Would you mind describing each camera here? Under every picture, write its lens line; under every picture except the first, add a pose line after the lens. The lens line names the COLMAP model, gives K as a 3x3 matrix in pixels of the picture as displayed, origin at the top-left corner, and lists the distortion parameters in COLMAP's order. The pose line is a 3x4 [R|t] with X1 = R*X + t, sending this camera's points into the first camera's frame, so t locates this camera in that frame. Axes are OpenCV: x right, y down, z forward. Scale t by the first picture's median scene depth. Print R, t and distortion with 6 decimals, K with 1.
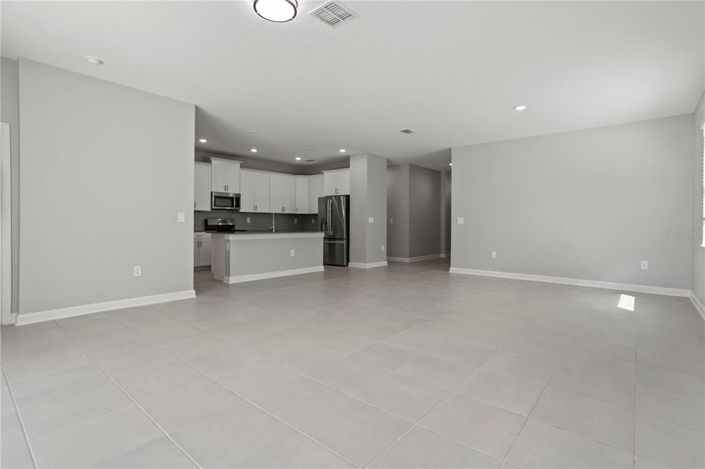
lens RADIAL K [[343.8, 0, 351.0], [0, 343.8, 230.7], [0, 0, 1]] dist [-0.005532, 0.000017]
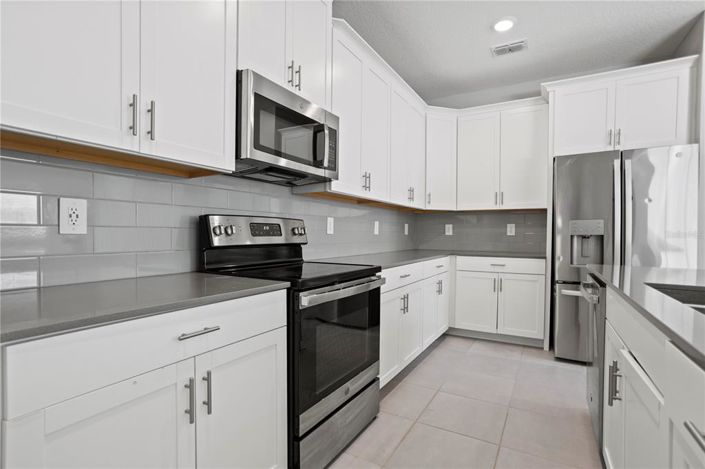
lens RADIAL K [[343.8, 0, 353.9], [0, 343.8, 236.2], [0, 0, 1]] dist [-0.005532, 0.000017]
pose [[0.982564, 0.001896, 0.185917, -0.357520], [0.000198, 0.999937, -0.011244, -0.019768], [-0.185927, 0.011085, 0.982501, 0.759767]]
